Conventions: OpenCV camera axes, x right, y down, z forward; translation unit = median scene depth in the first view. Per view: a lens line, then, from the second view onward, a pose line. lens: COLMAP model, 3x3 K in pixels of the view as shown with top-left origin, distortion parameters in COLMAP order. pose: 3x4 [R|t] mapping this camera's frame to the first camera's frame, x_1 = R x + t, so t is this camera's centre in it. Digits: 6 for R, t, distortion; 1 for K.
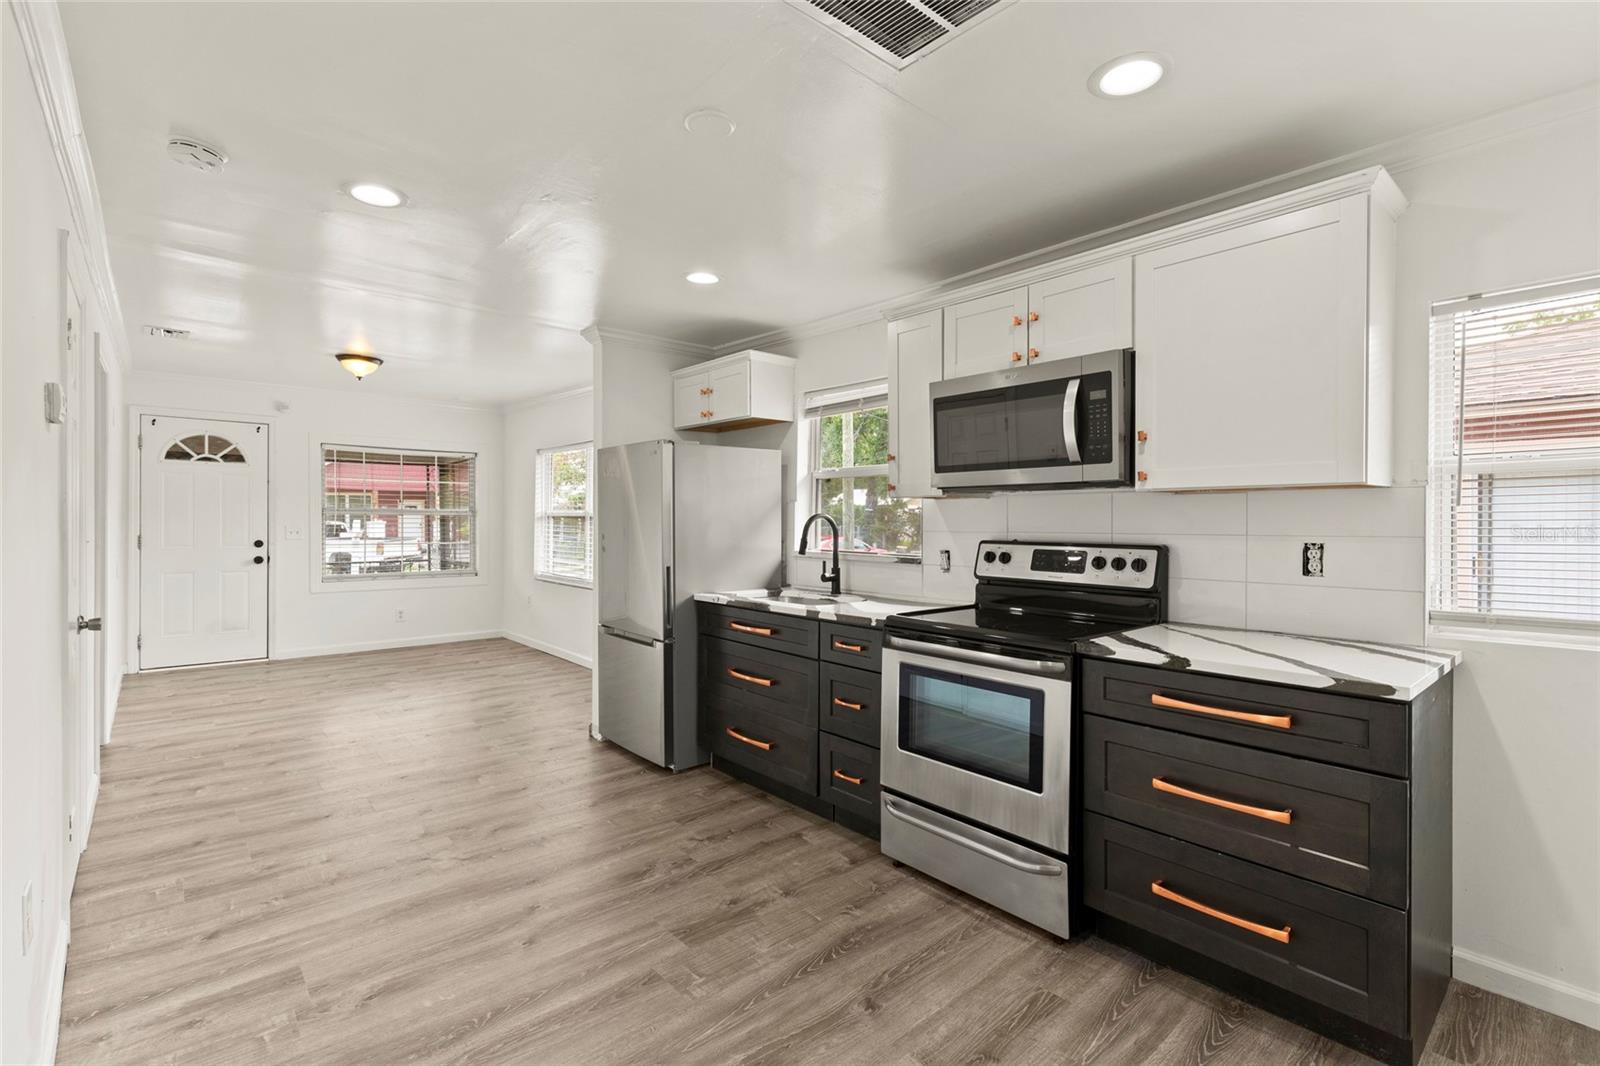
lens RADIAL K [[728.4, 0, 810.0], [0, 728.4, 525.6], [0, 0, 1]] dist [0.002209, 0.000340]
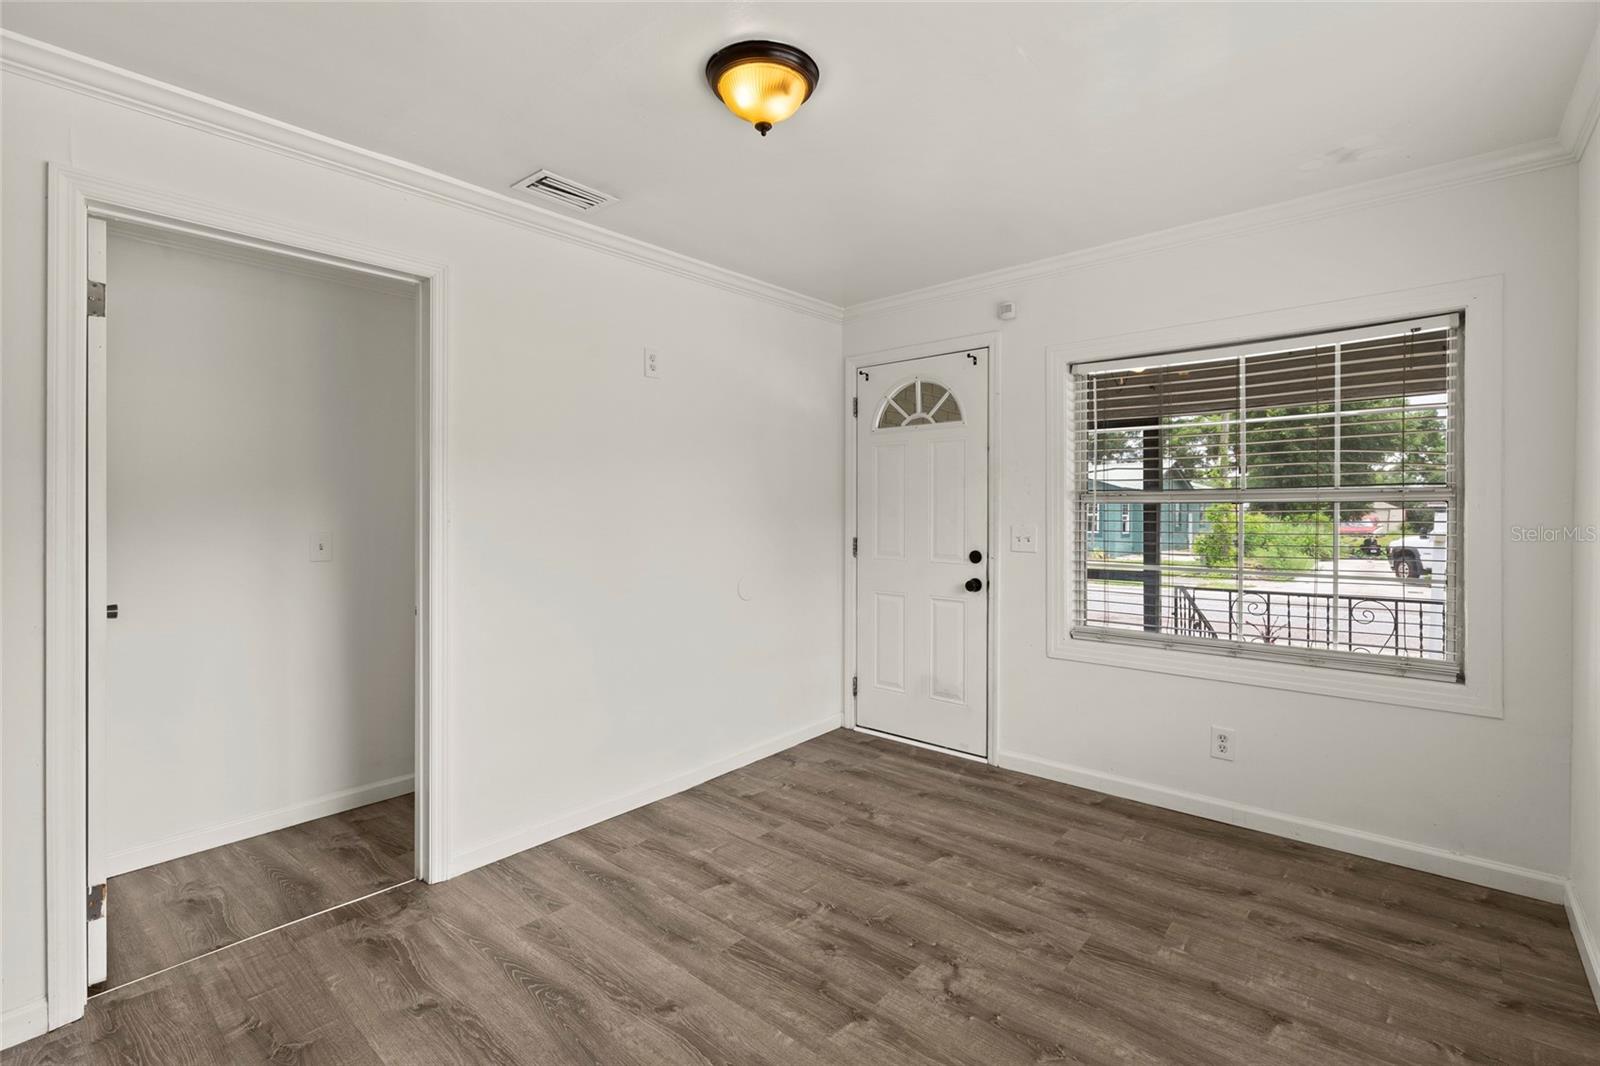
lens RADIAL K [[716.6, 0, 809.2], [0, 716.6, 522.3], [0, 0, 1]] dist [0.000176, -0.000005]
pose [[0.133310, 0.007449, -0.991046, -0.451285], [-0.003598, 0.999969, 0.007032, -0.013474], [0.991068, 0.002628, 0.133333, 1.700707]]
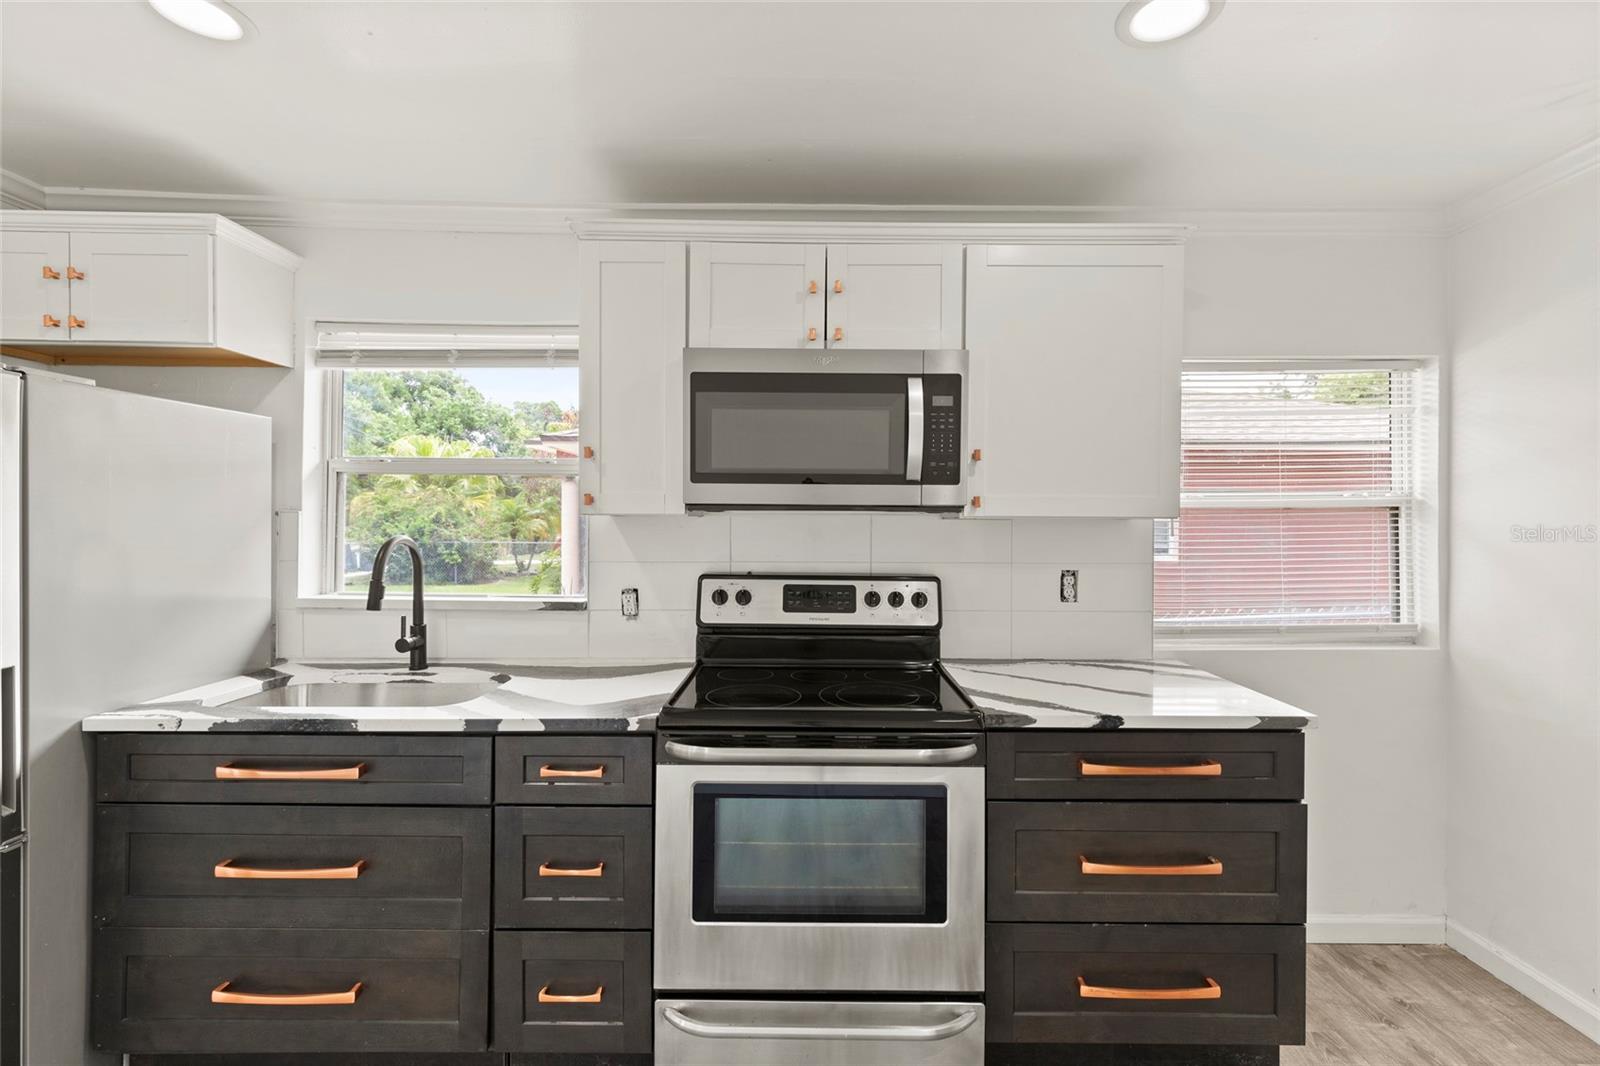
lens RADIAL K [[721.9, 0, 813.6], [0, 721.9, 517.9], [0, 0, 1]] dist [0.001988, 0.000521]
pose [[0.655248, 0.003367, 0.755406, -0.256508], [-0.000988, 0.999993, -0.003601, -0.036179], [-0.755413, 0.001613, 0.655247, 0.467868]]
